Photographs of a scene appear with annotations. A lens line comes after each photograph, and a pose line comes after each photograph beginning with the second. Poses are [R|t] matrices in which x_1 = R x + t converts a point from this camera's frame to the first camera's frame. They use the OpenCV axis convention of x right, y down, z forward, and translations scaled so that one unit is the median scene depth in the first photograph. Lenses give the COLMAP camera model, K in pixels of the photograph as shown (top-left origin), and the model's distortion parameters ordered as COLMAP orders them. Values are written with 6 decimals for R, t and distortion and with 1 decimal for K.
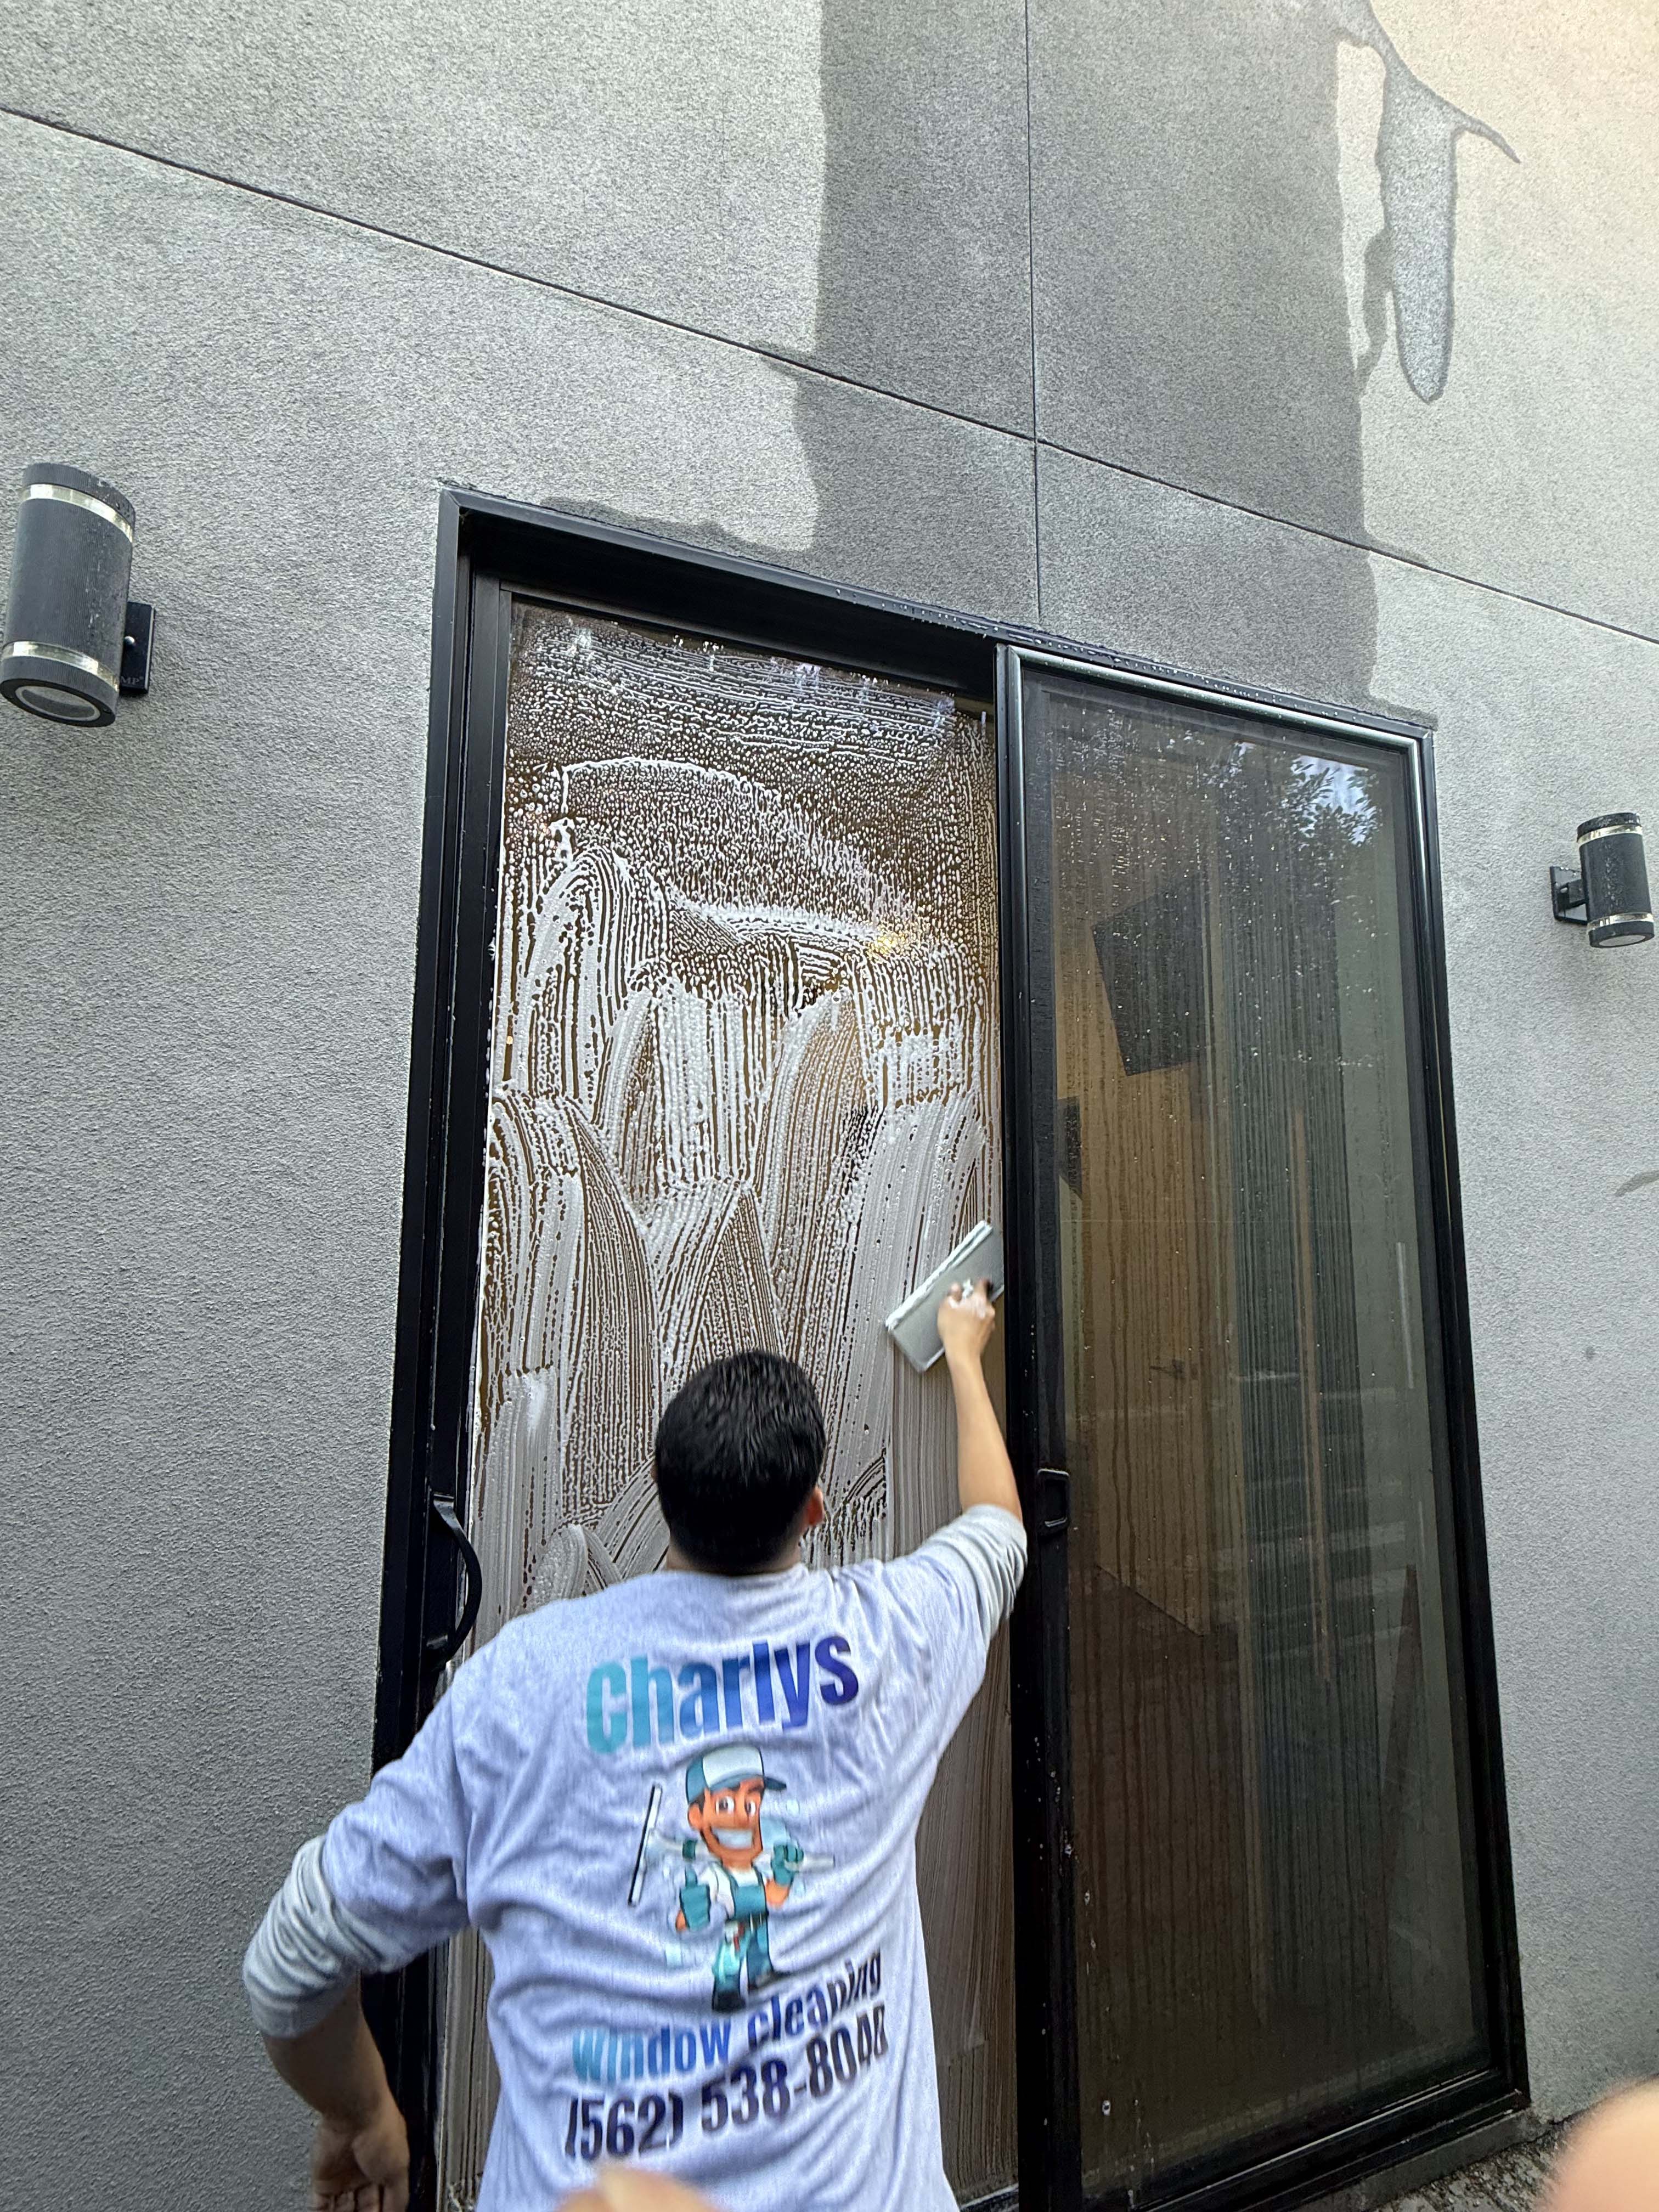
lens RADIAL K [[998.3, 0, 825.4], [0, 998.3, 1100.1], [0, 0, 1]] dist [-0.002374, 0.000124]
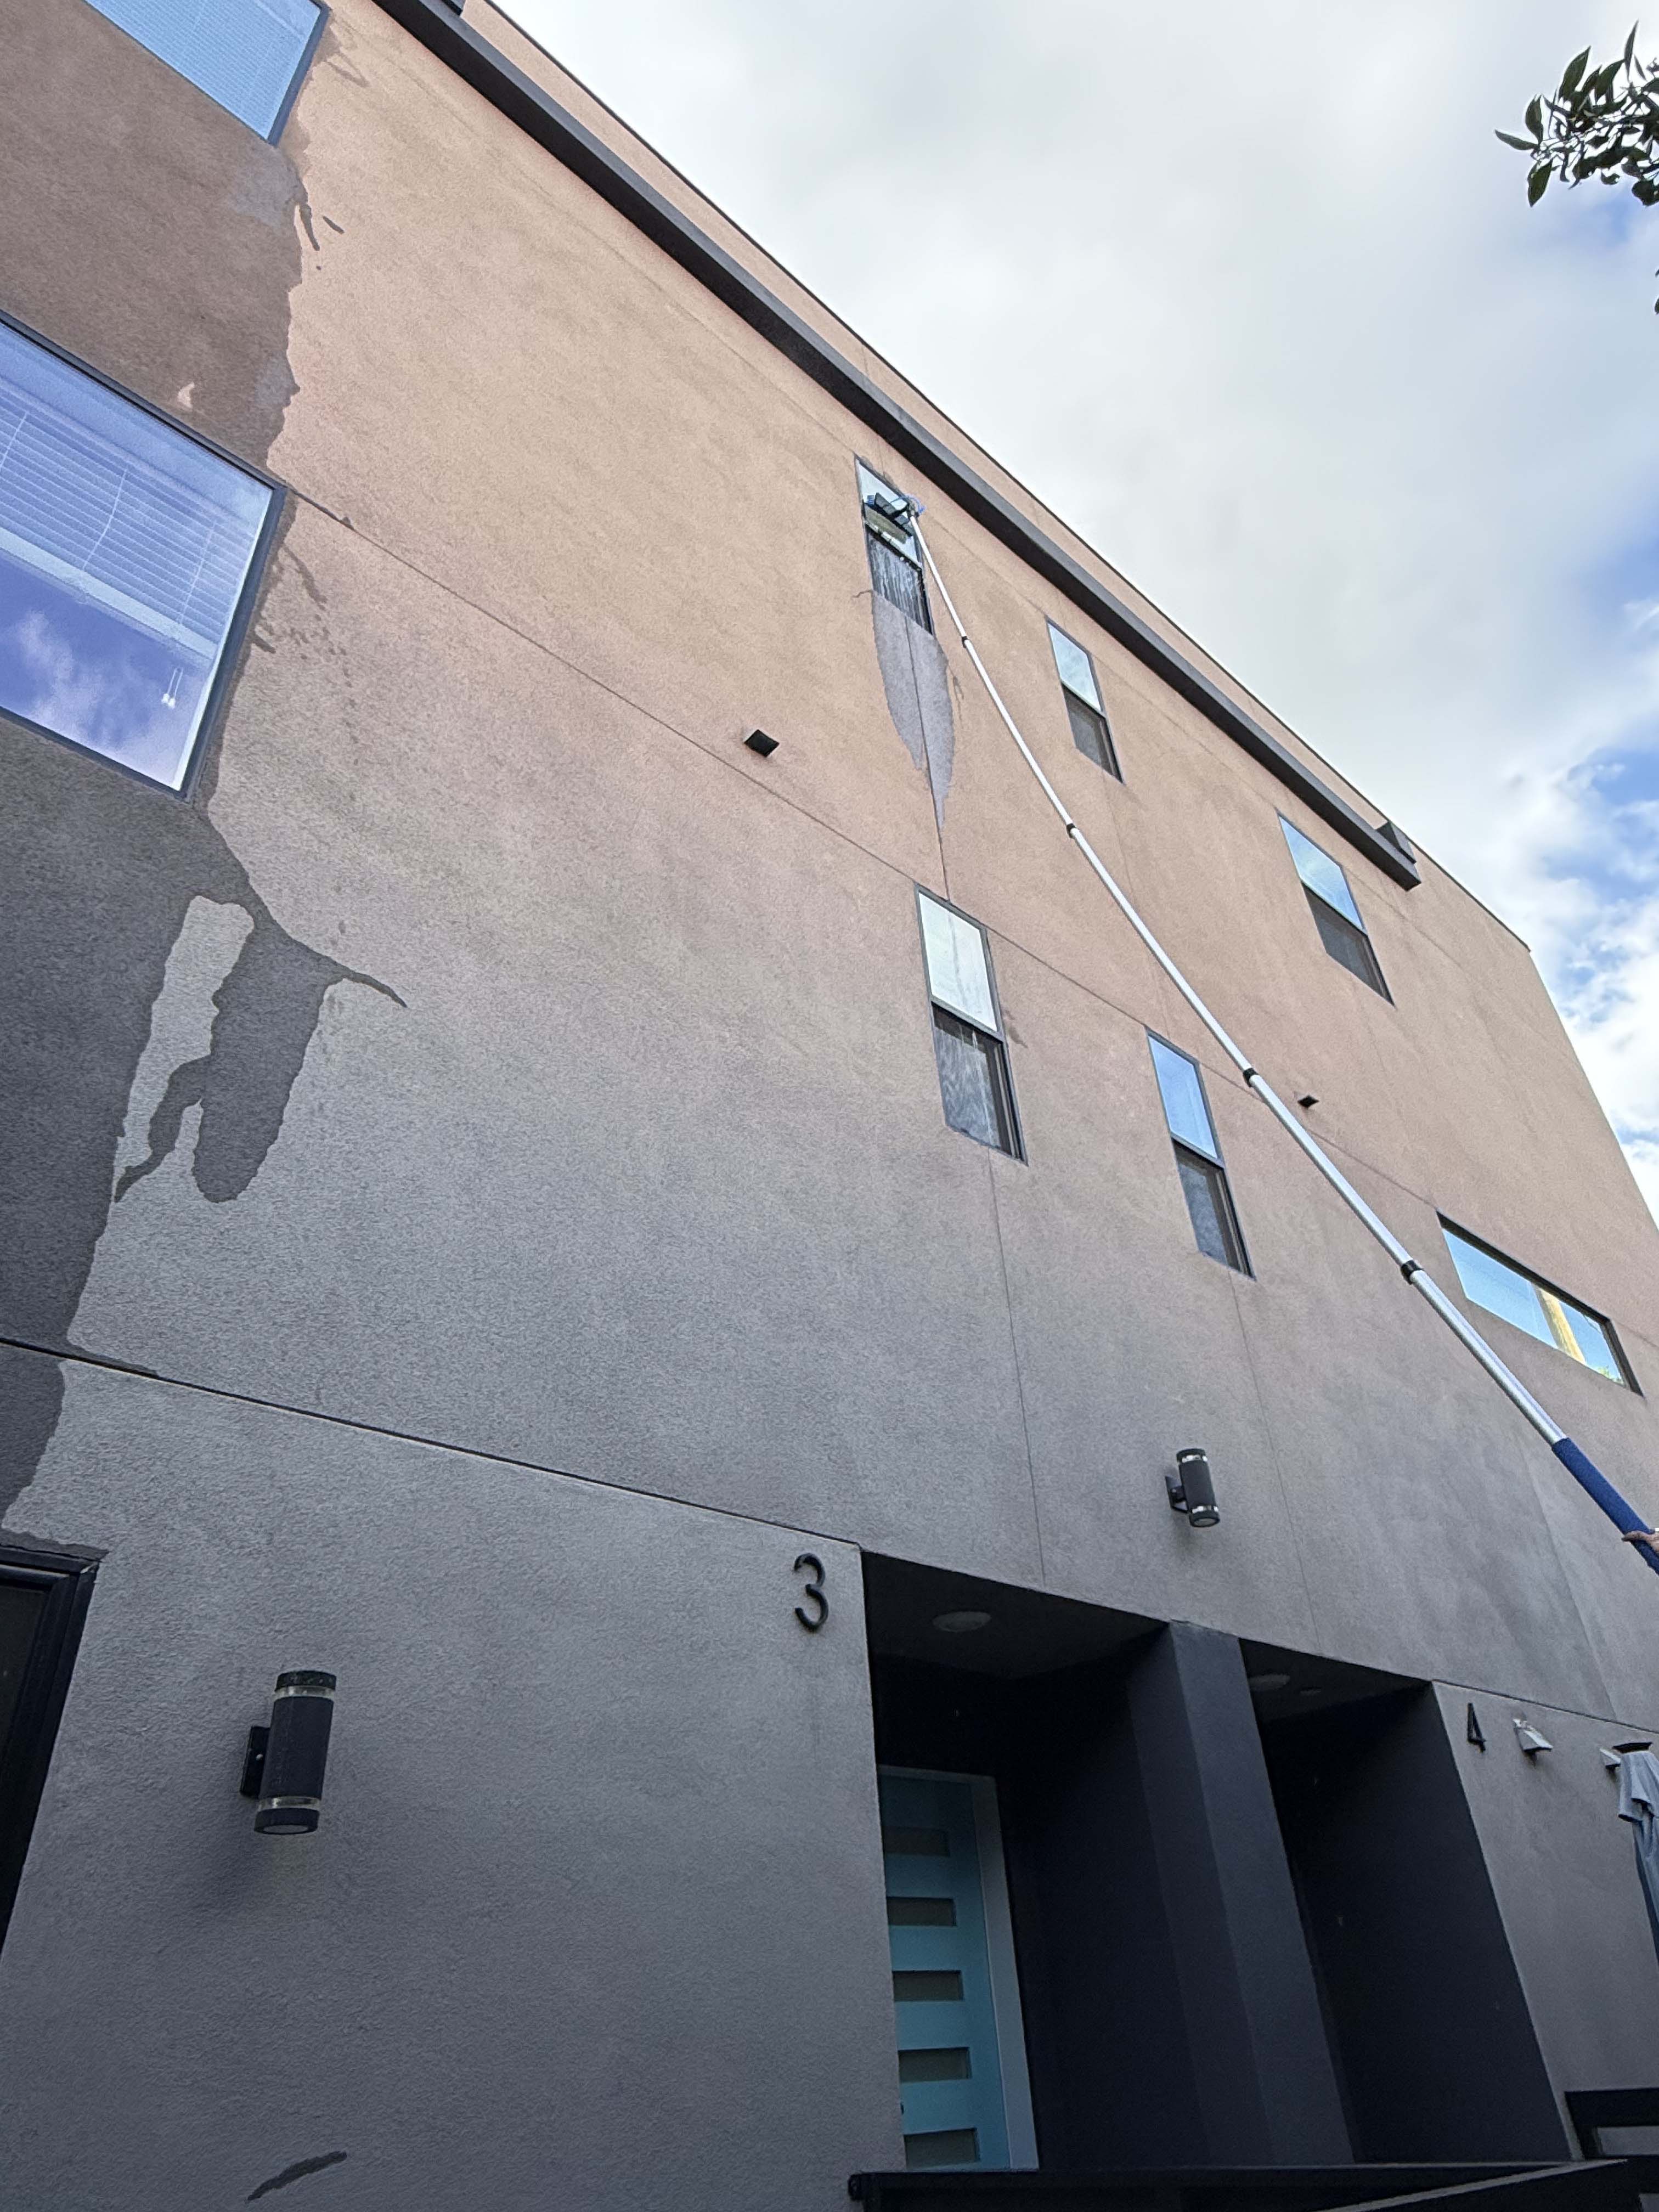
lens RADIAL K [[1384.2, 0, 820.8], [0, 1384.2, 1105.2], [0, 0, 1]] dist [-0.000502, -0.000191]
pose [[0.930406, 0.162615, 0.328484, 0.982589], [0.017166, 0.875879, -0.482225, -0.164964], [-0.366129, 0.454304, 0.812131, -0.553733]]
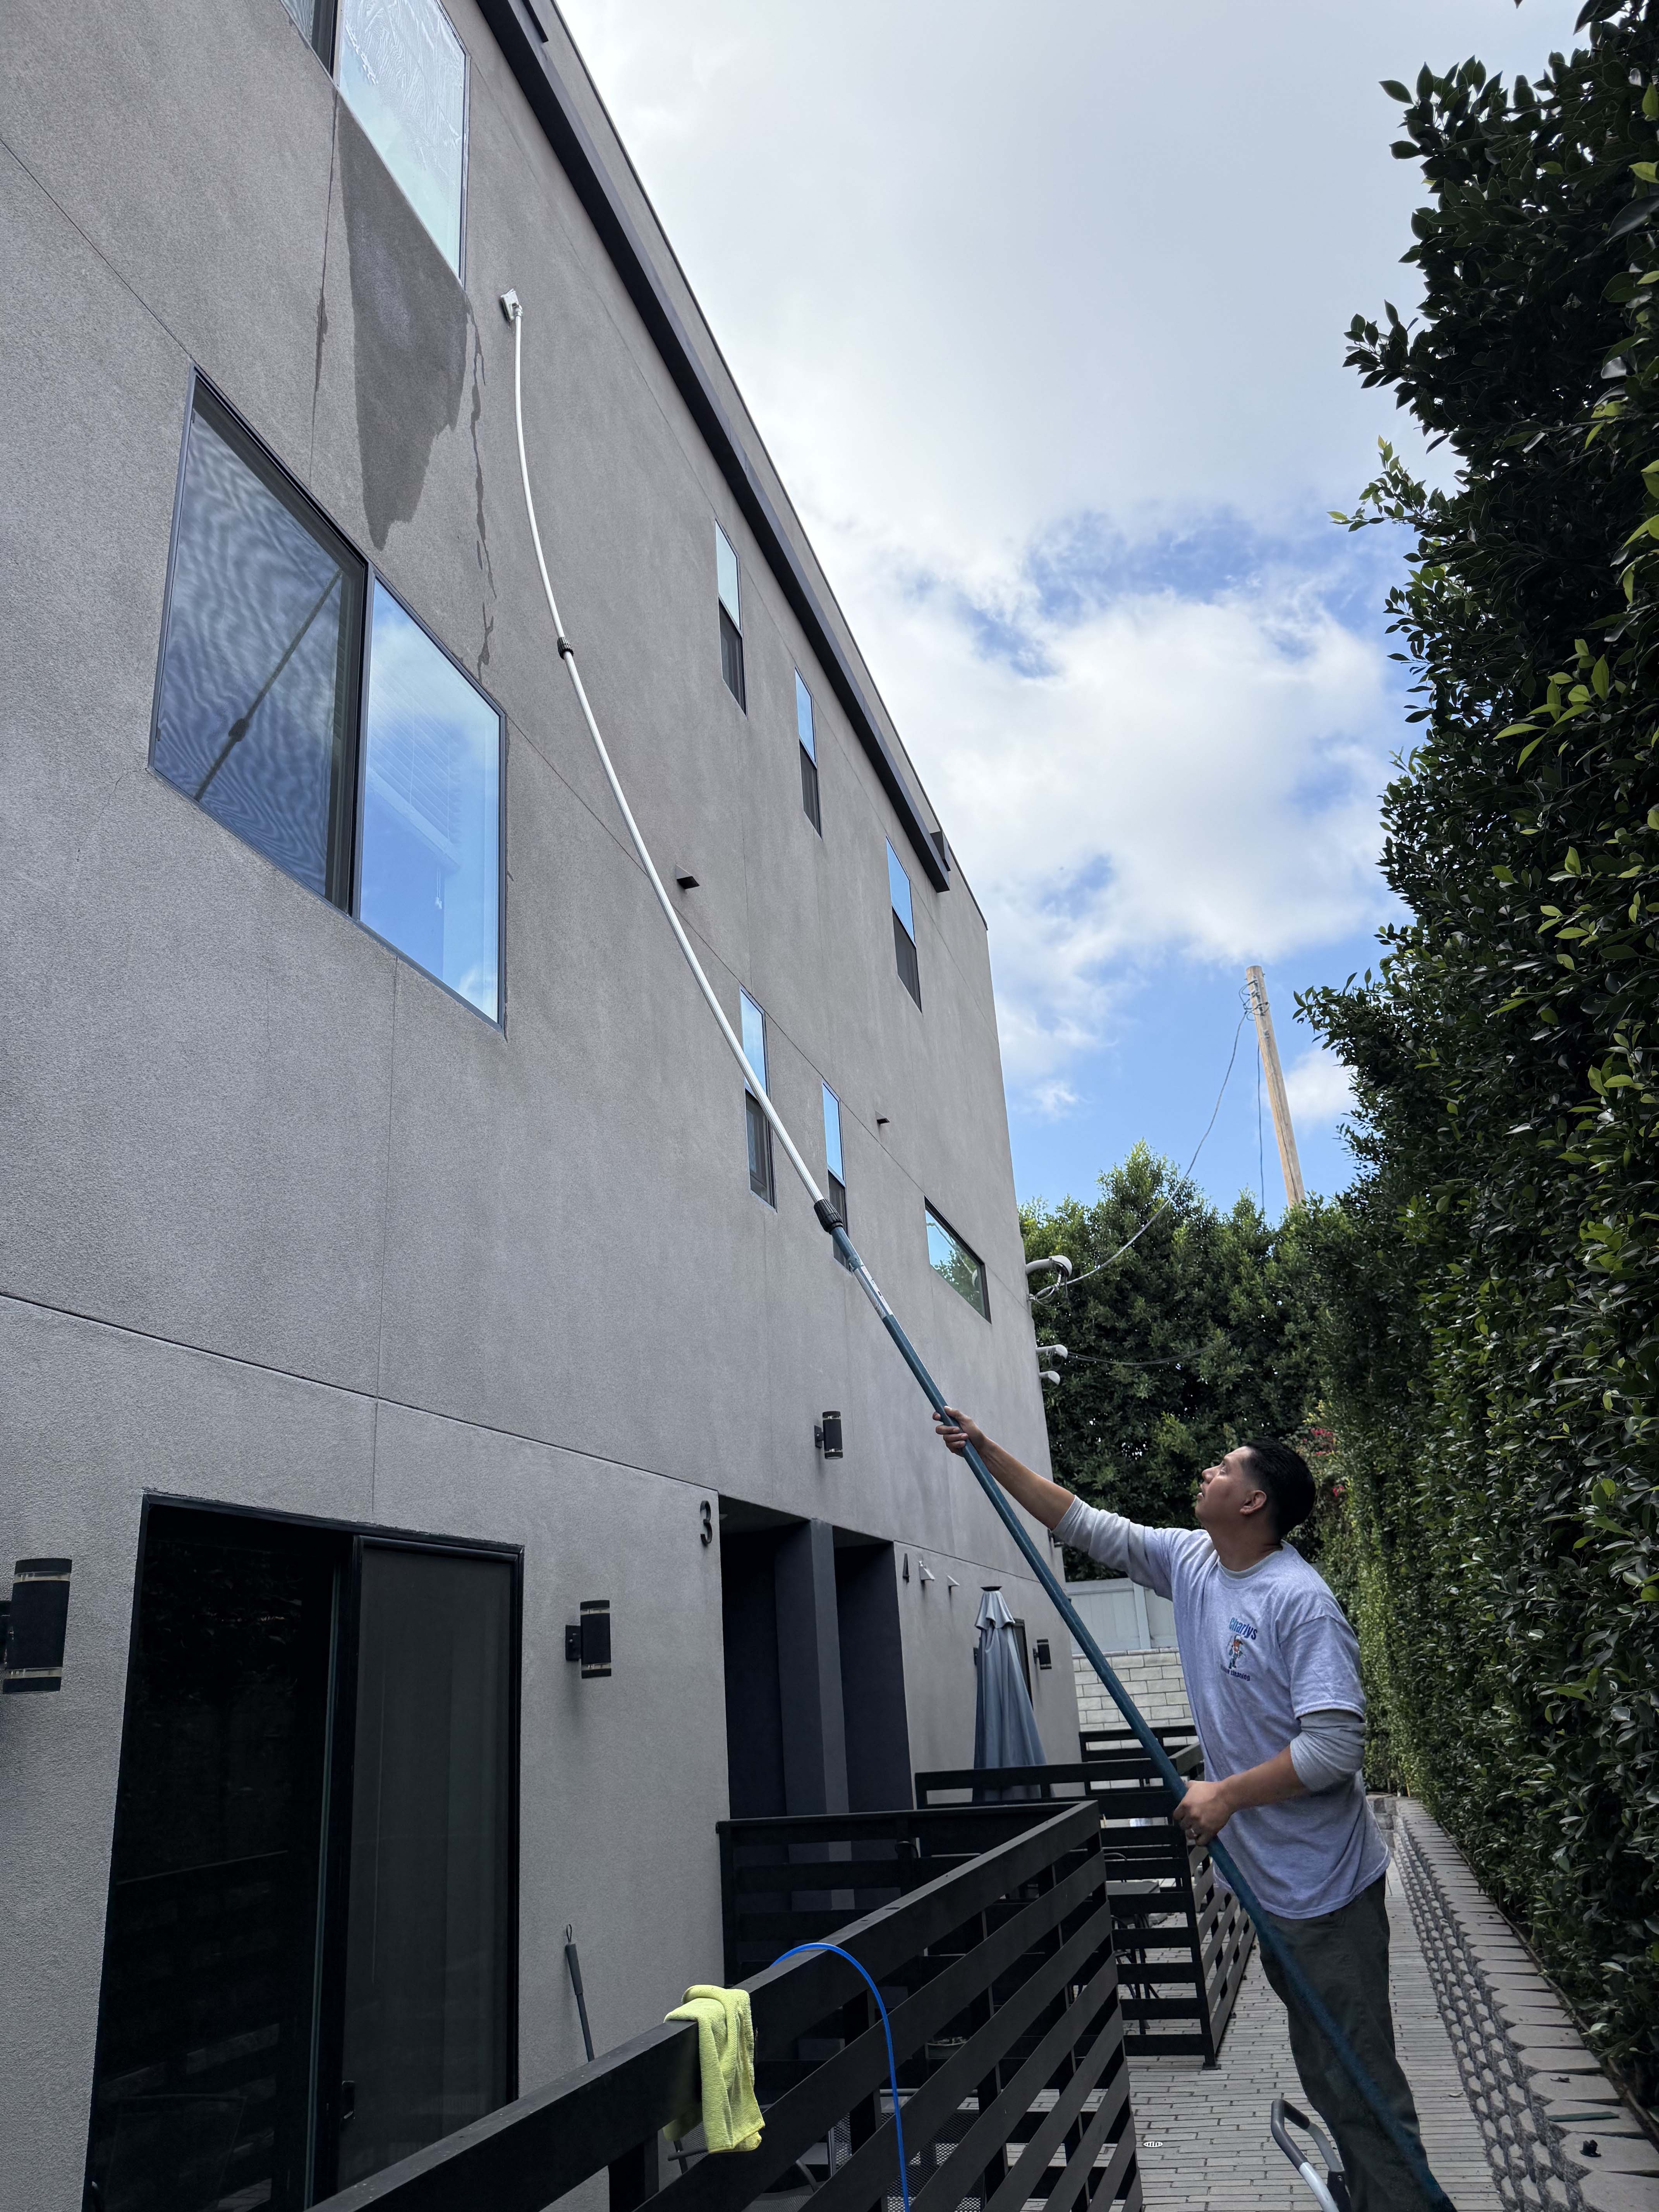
lens RADIAL K [[1557.7, 0, 842.5], [0, 1557.7, 1111.6], [0, 0, 1]] dist [0.067382, -0.086671]
pose [[0.600853, 0.236601, 0.763542, -1.678092], [-0.023775, 0.960059, -0.278787, -0.469921], [-0.799006, 0.149357, 0.582479, -1.431311]]
